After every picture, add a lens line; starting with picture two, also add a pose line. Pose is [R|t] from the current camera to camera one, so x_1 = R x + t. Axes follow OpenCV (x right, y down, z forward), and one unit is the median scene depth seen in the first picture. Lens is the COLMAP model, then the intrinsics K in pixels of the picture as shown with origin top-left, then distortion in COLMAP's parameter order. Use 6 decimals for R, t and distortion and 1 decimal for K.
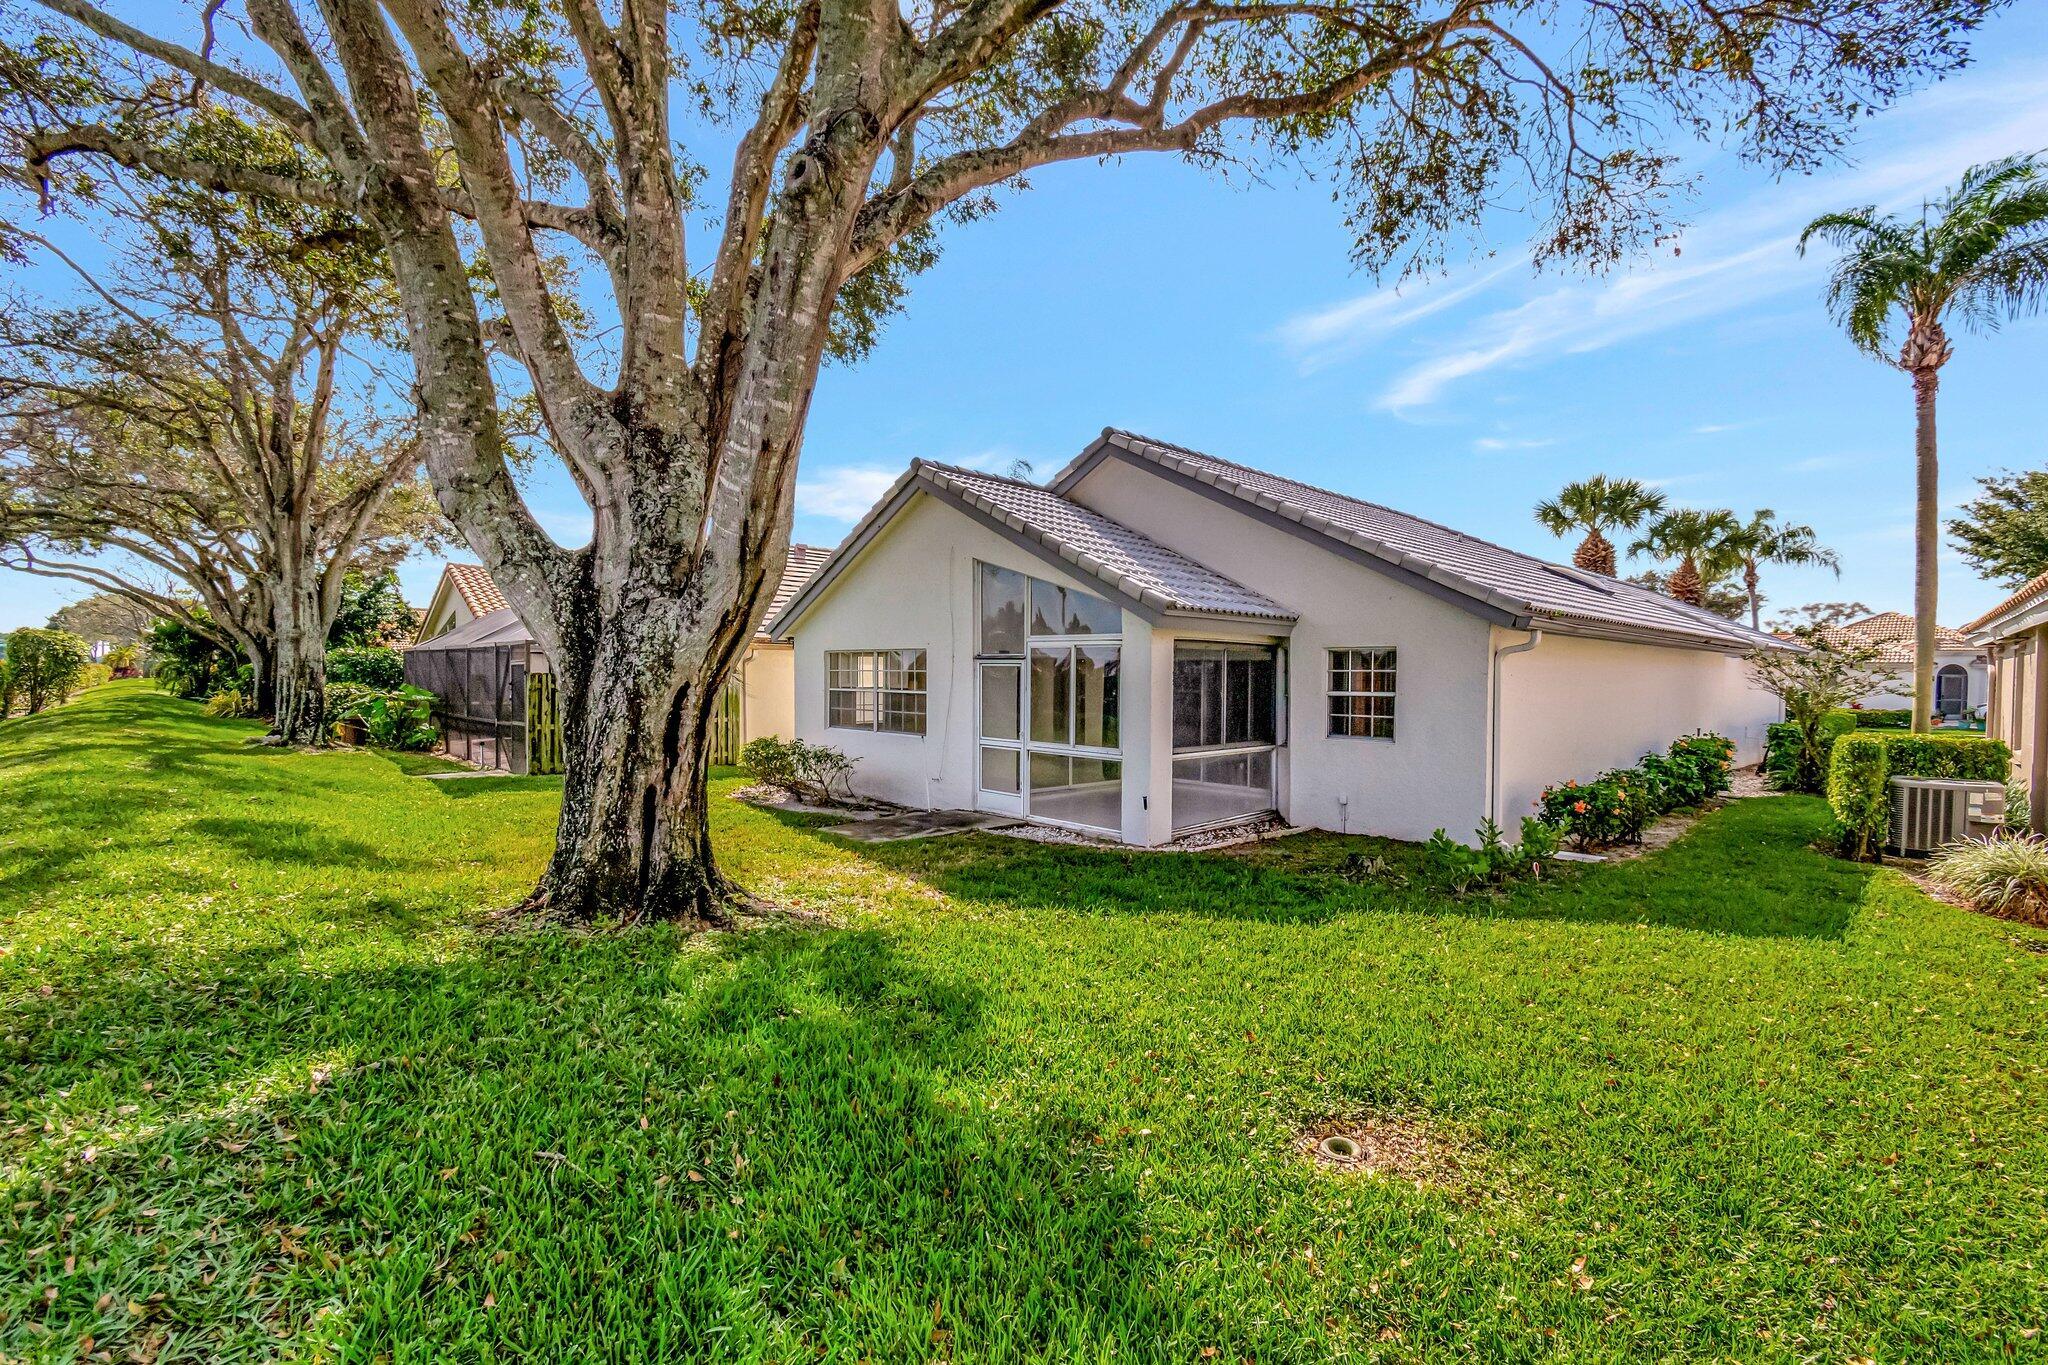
lens RADIAL K [[908.5, 0, 1029.0], [0, 908.5, 705.9], [0, 0, 1]] dist [-0.000317, -0.000102]
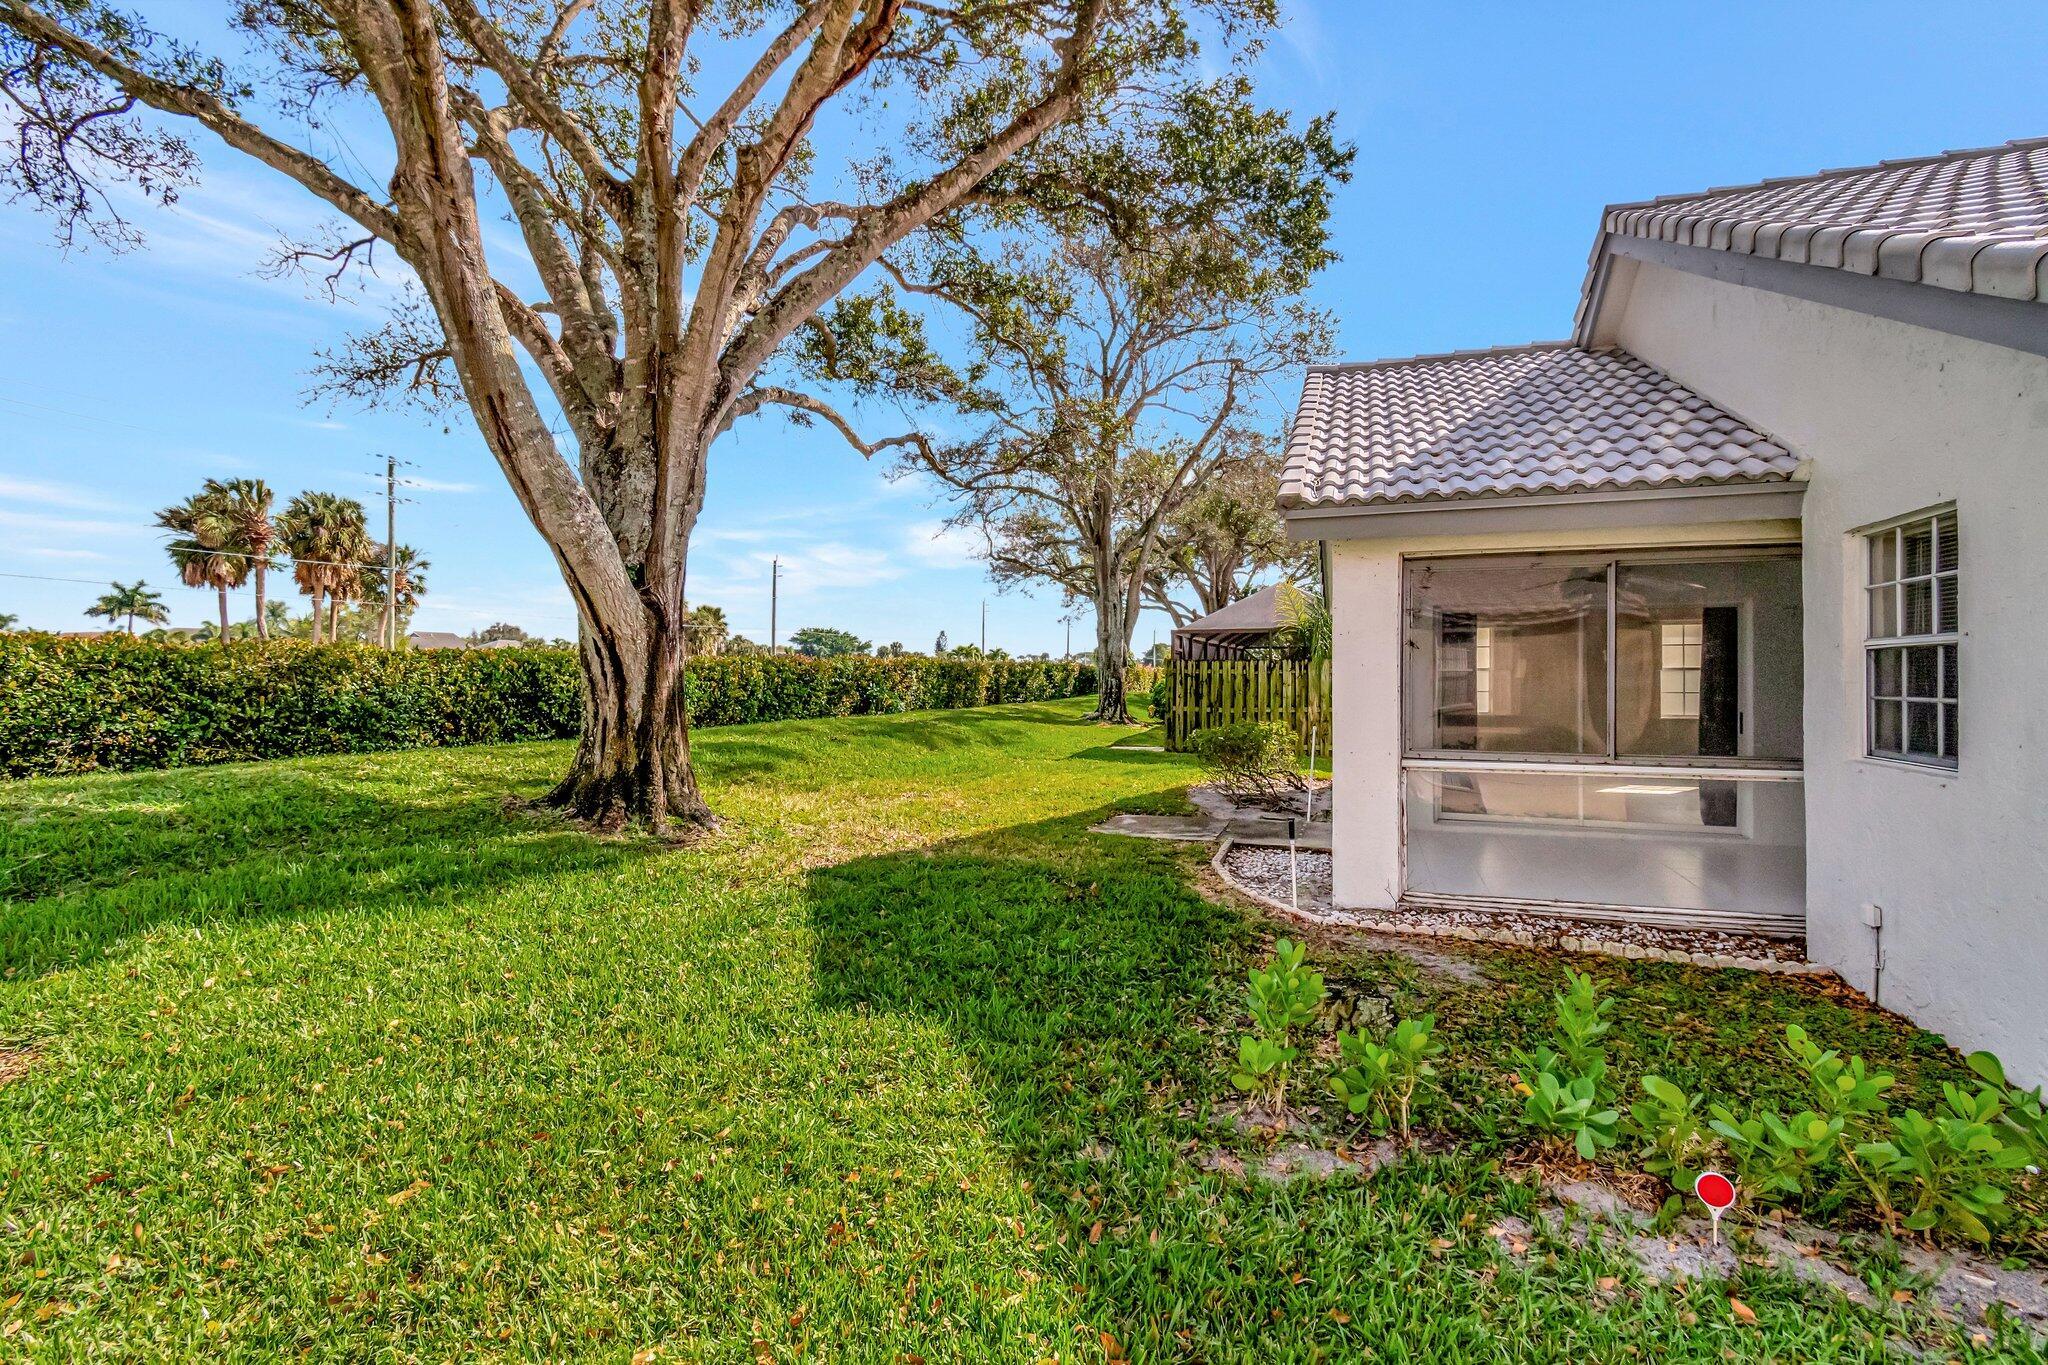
lens RADIAL K [[909.7, 0, 1012.5], [0, 909.7, 677.2], [0, 0, 1]] dist [0.000221, -0.000261]
pose [[0.435593, -0.006747, -0.900118, 0.489572], [-0.028684, 0.999360, -0.021372, 0.019274], [0.899686, 0.035129, 0.435121, 0.452825]]
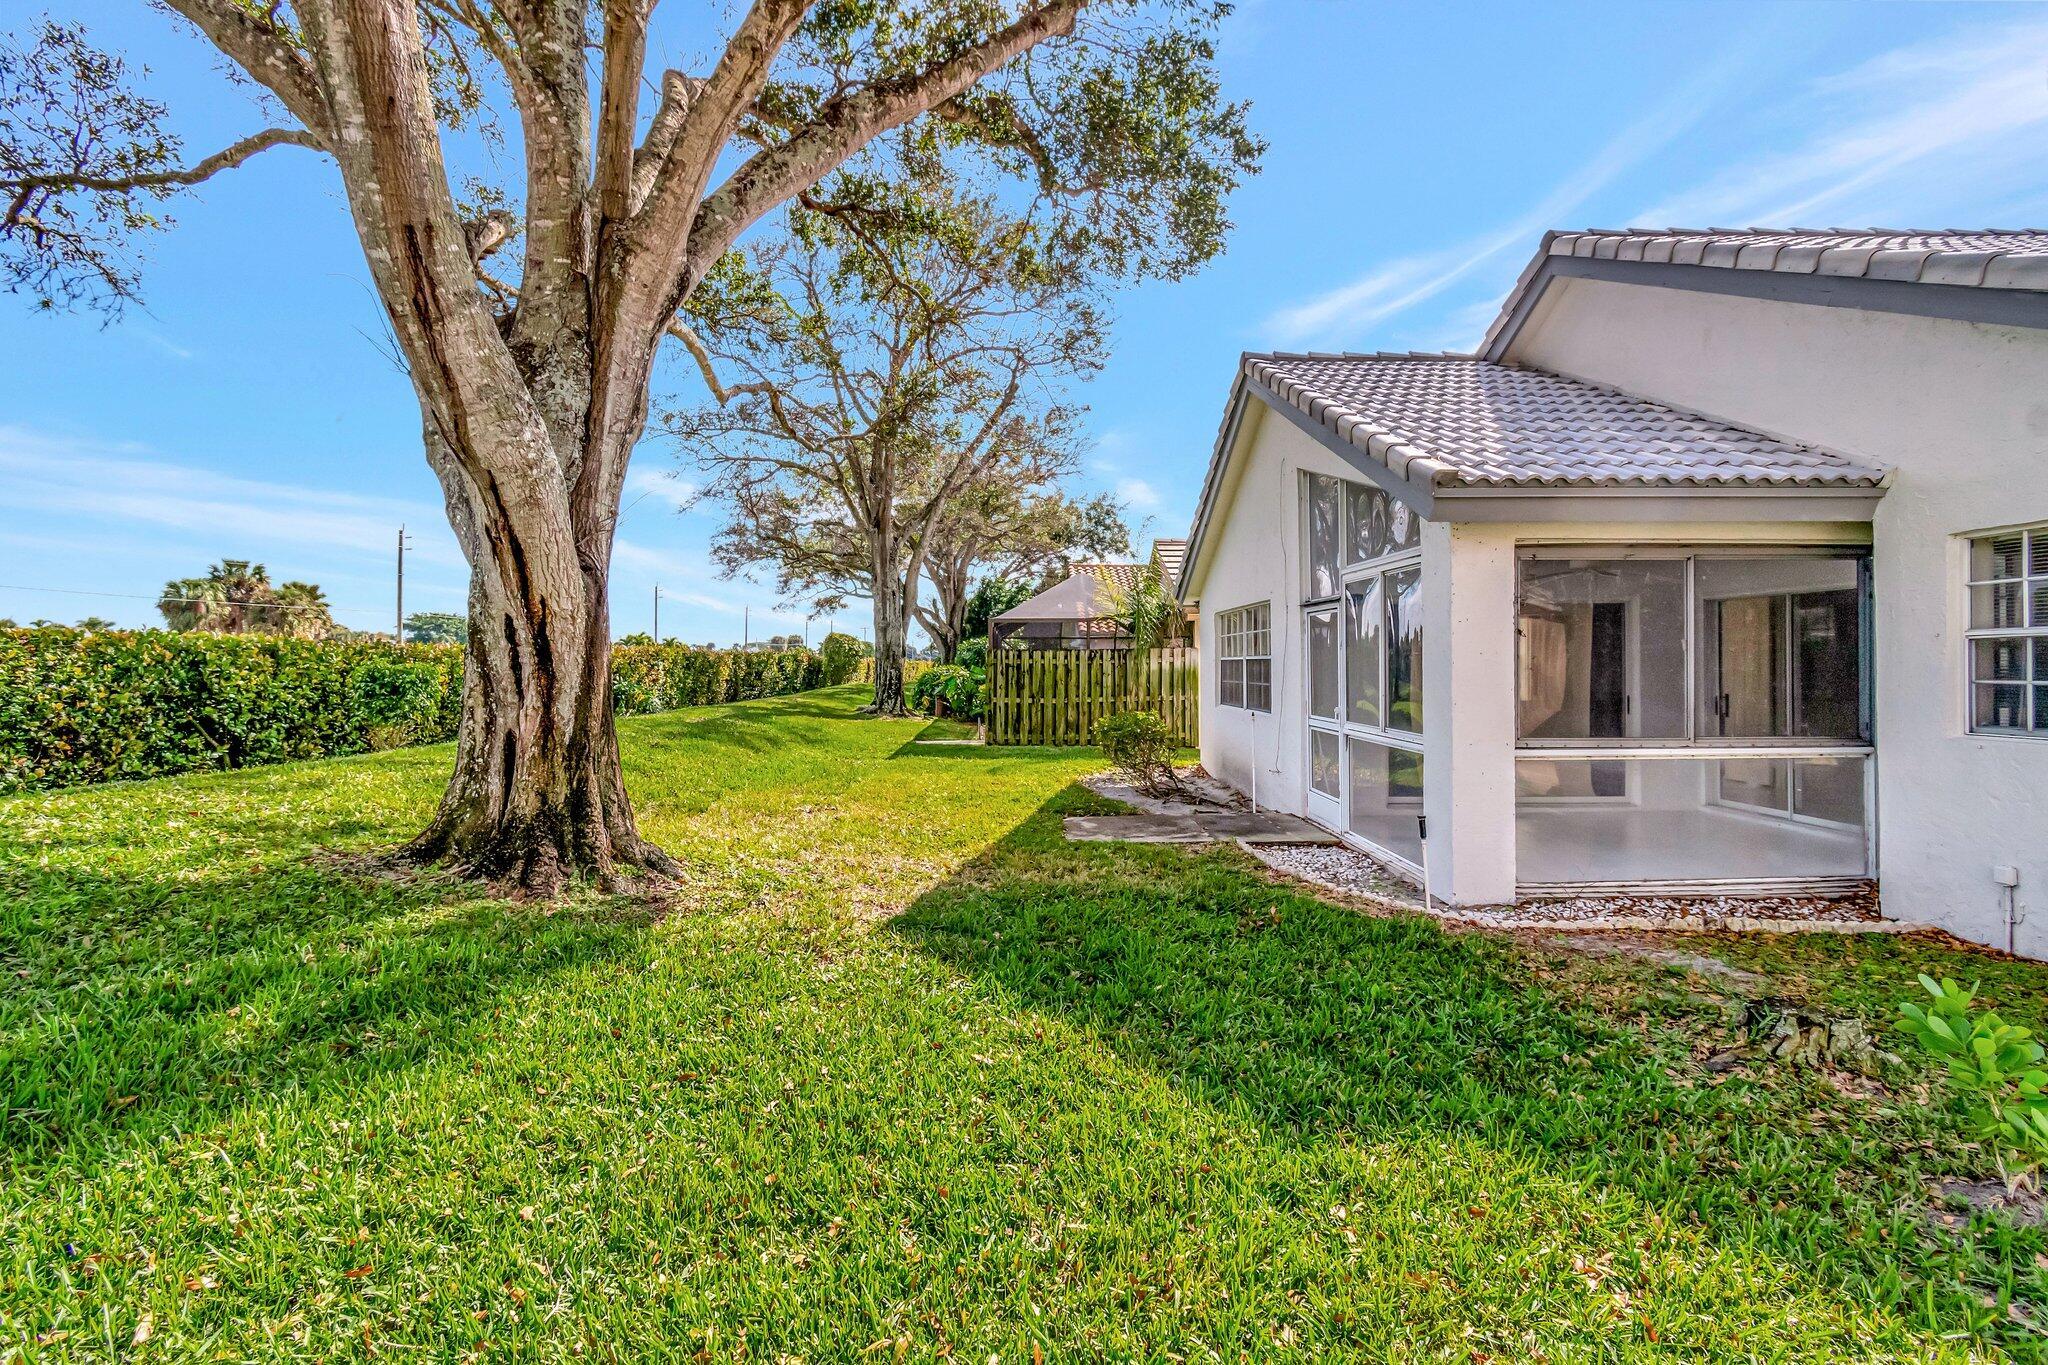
lens RADIAL K [[909.7, 0, 1012.5], [0, 909.7, 677.2], [0, 0, 1]] dist [0.000221, -0.000261]
pose [[0.724062, -0.002436, -0.689731, 0.277676], [-0.014268, 0.999727, -0.018509, 0.021163], [0.689587, 0.023243, 0.723830, 0.323301]]
